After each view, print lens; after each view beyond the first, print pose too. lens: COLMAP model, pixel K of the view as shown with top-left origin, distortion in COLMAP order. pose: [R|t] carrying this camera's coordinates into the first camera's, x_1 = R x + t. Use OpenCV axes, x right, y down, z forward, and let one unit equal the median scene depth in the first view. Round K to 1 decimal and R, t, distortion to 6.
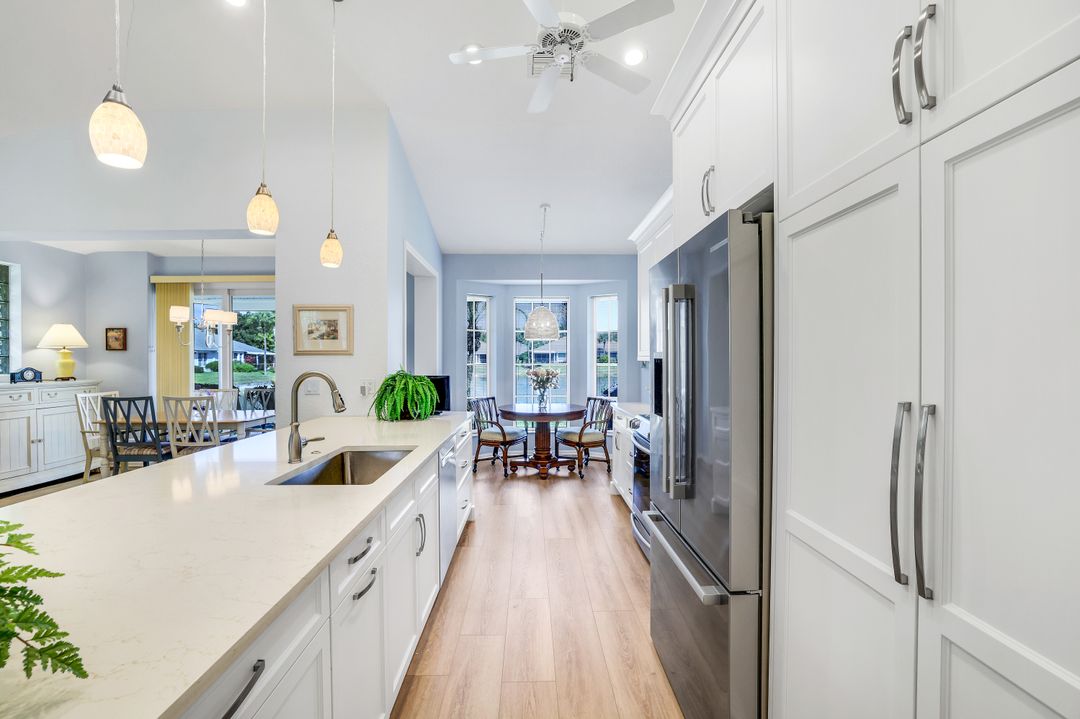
lens RADIAL K [[460.7, 0, 540.4], [0, 460.7, 368.8], [0, 0, 1]] dist [0.001136, 0.000617]
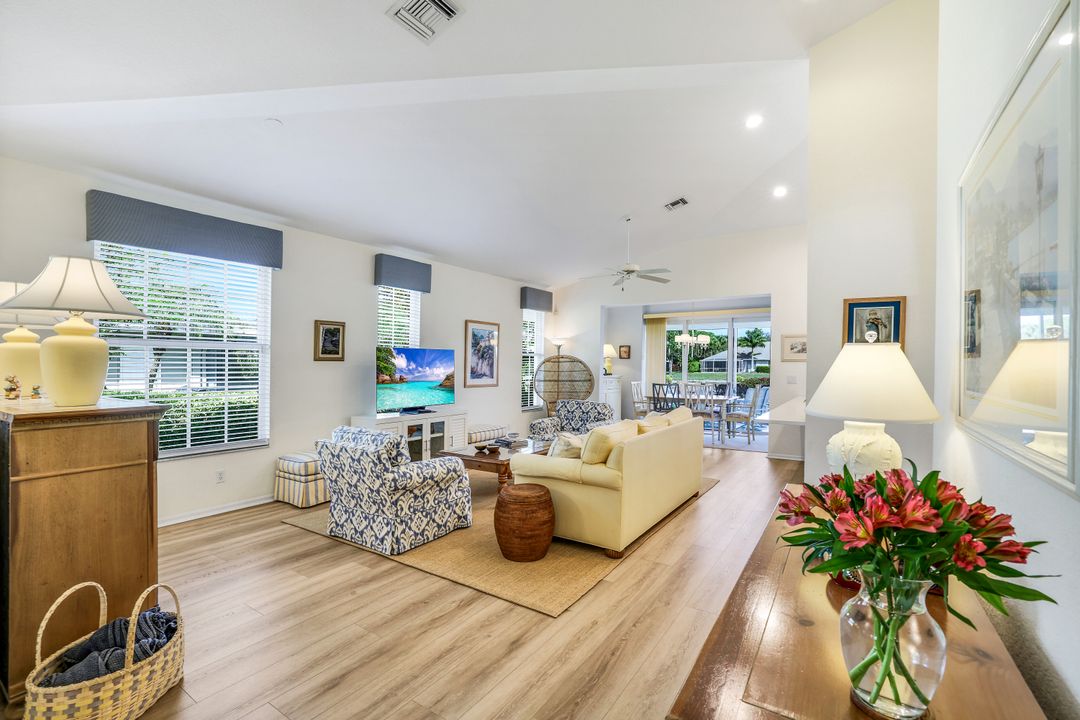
lens RADIAL K [[484.1, 0, 532.3], [0, 484.1, 364.7], [0, 0, 1]] dist [-0.045255, 0.000242]
pose [[0.814064, 0.008091, -0.580719, -0.175743], [-0.021979, 0.999616, -0.016883, 0.025464], [0.580359, 0.026508, 0.813929, -0.805668]]
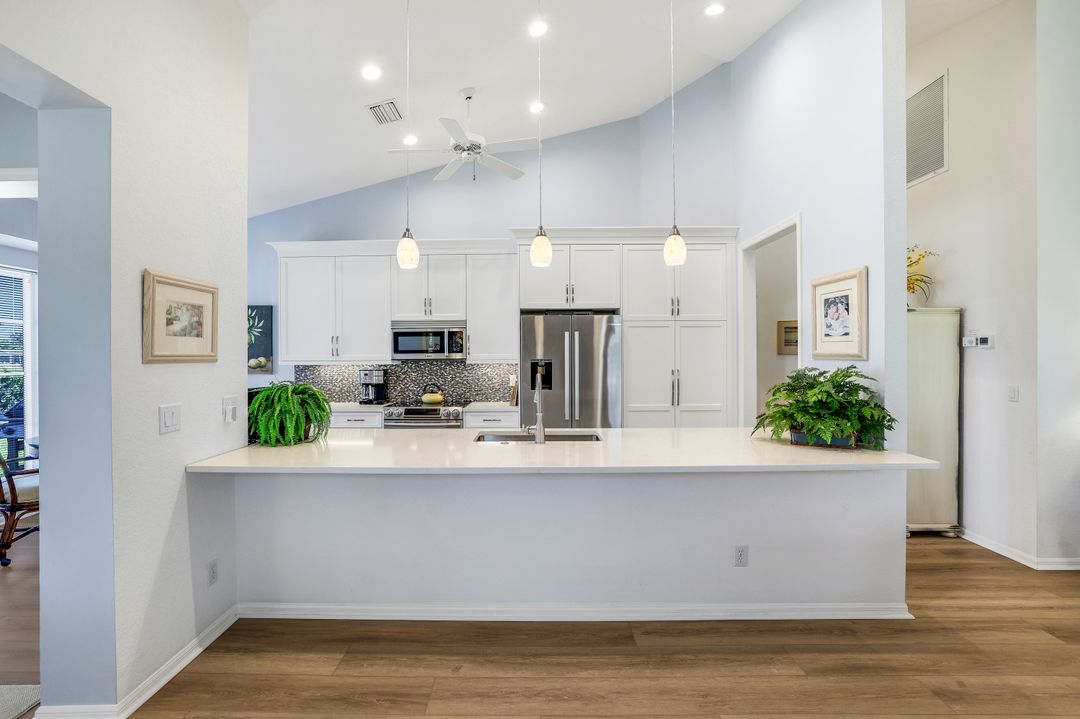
lens RADIAL K [[481.8, 0, 537.8], [0, 481.8, 356.4], [0, 0, 1]] dist [-0.013381, 0.001519]
pose [[0.038679, 0.004086, 0.999243, -0.776547], [0.027933, 0.999596, -0.005168, -0.016775], [-0.998861, 0.028111, 0.038549, 0.389688]]
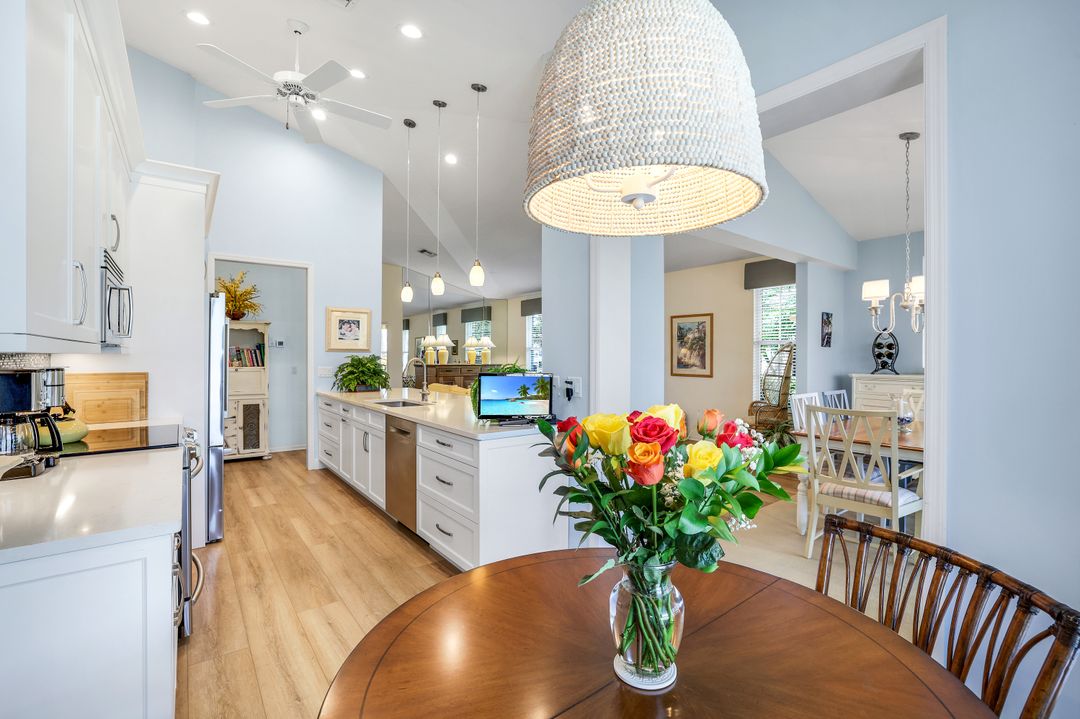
lens RADIAL K [[481.8, 0, 537.8], [0, 481.8, 356.4], [0, 0, 1]] dist [-0.013381, 0.001519]
pose [[-0.816245, 0.005930, -0.577675, 0.135066], [-0.007451, 0.999756, 0.020792, -0.021318], [0.577657, 0.021276, -0.816002, 1.279158]]
